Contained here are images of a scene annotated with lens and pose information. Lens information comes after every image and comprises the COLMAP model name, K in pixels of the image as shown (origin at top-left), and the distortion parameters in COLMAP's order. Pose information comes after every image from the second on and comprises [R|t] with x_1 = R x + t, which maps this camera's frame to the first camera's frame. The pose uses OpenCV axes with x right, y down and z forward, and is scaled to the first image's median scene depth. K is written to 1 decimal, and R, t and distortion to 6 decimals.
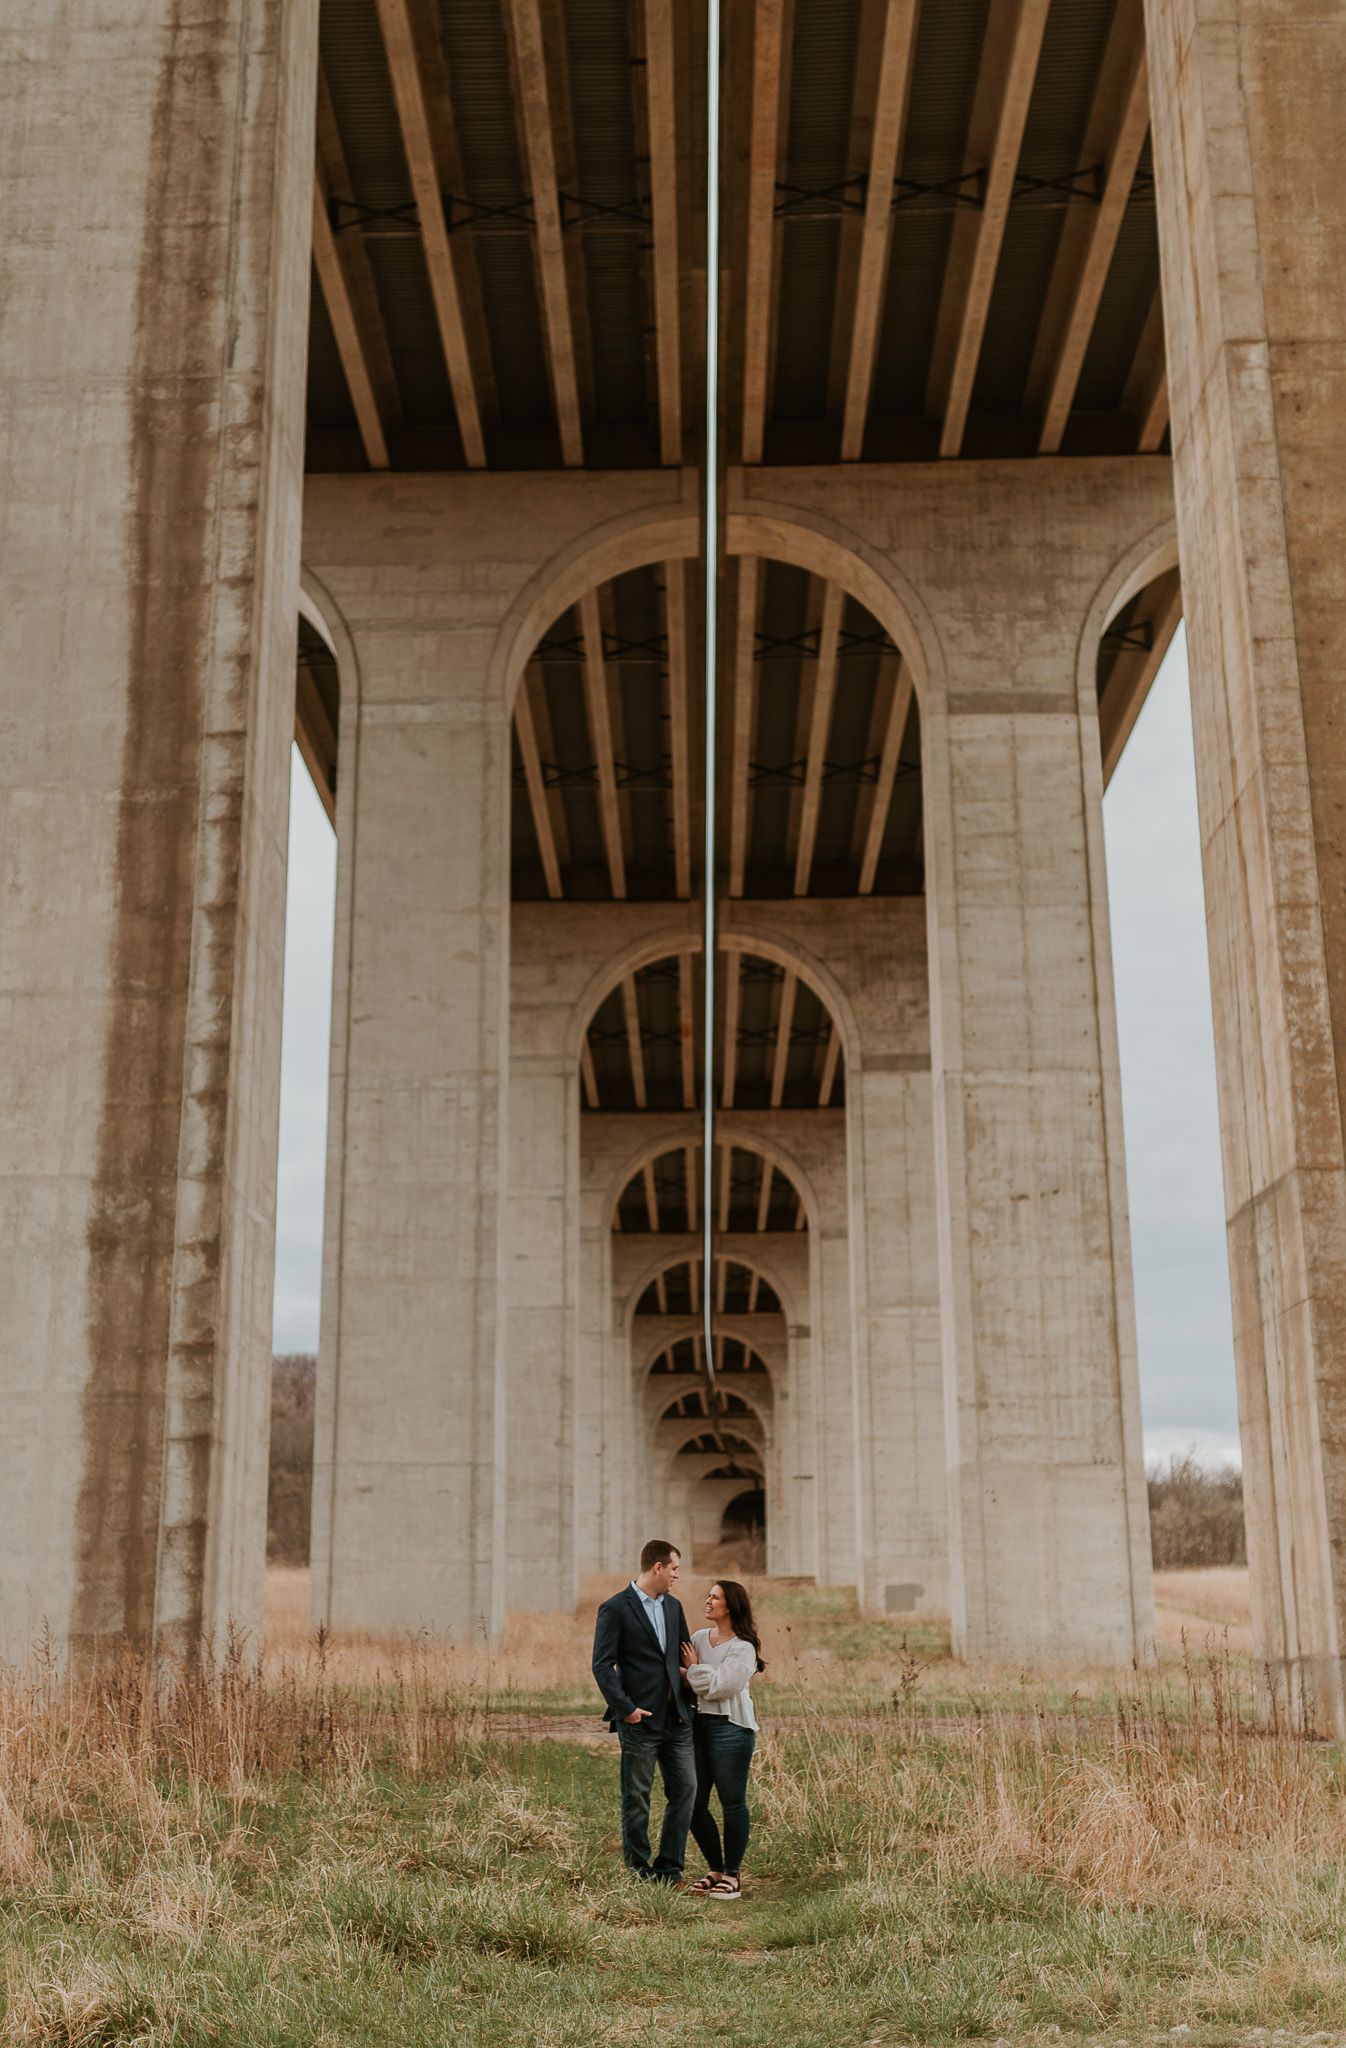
lens RADIAL K [[2074.8, 0, 587.5], [0, 2074.8, 1112.3], [0, 0, 1]] dist [0.005200, 0.000000]
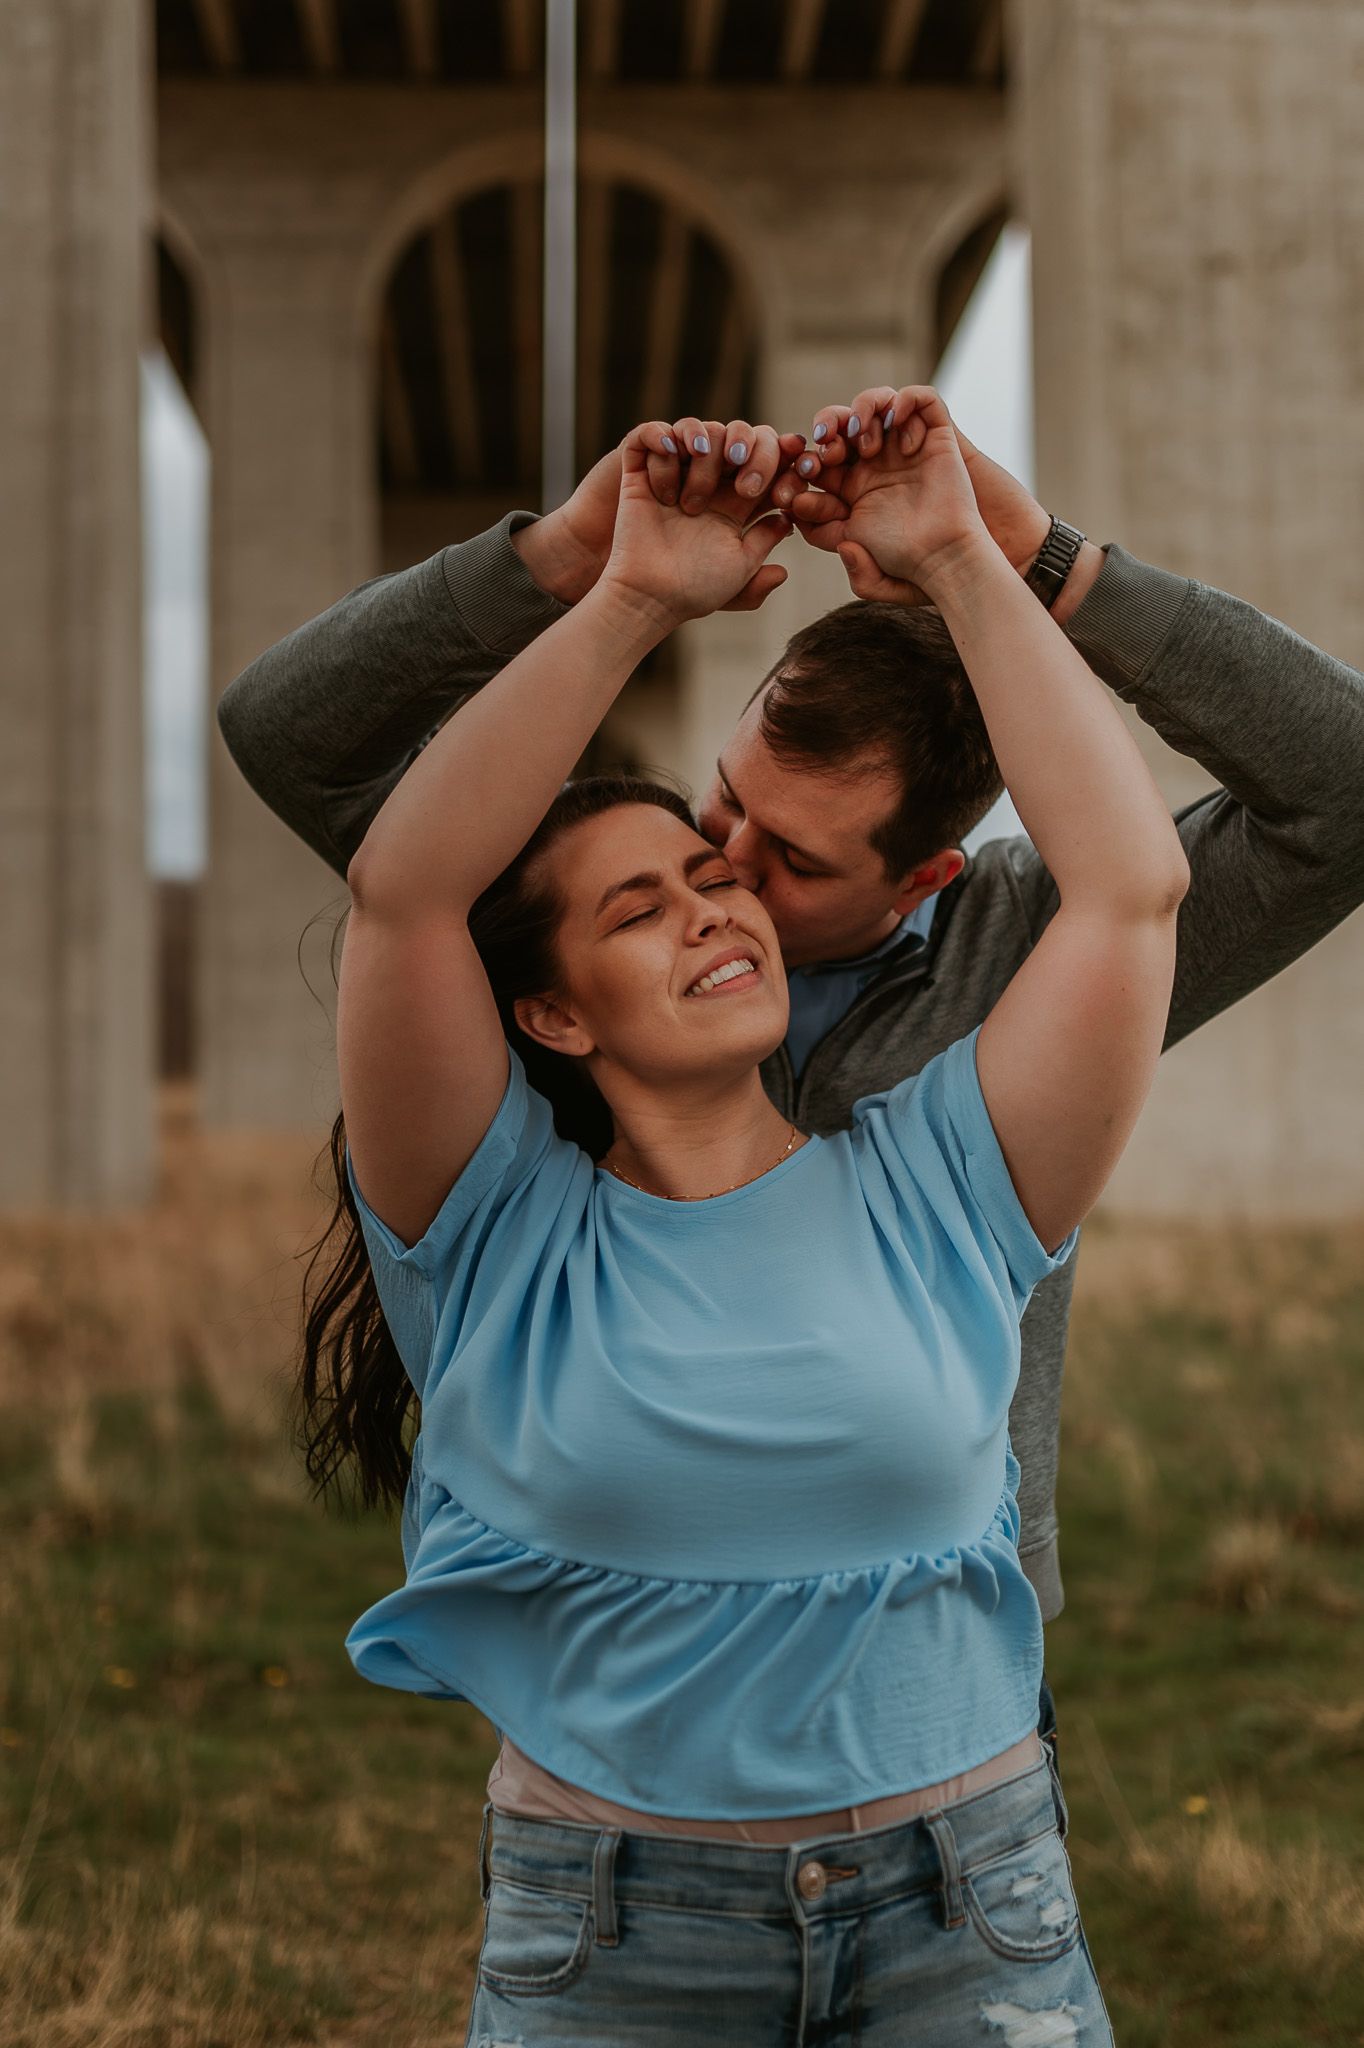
lens RADIAL K [[2340.1, 0, 675.9], [0, 2340.1, 1025.7], [0, 0, 1]] dist [0.023808, 0.000000]
pose [[0.994133, -0.013875, 0.107273, 0.024233], [-0.006489, 0.982302, 0.187191, 0.112077], [-0.107972, -0.186789, 0.976449, 0.453712]]
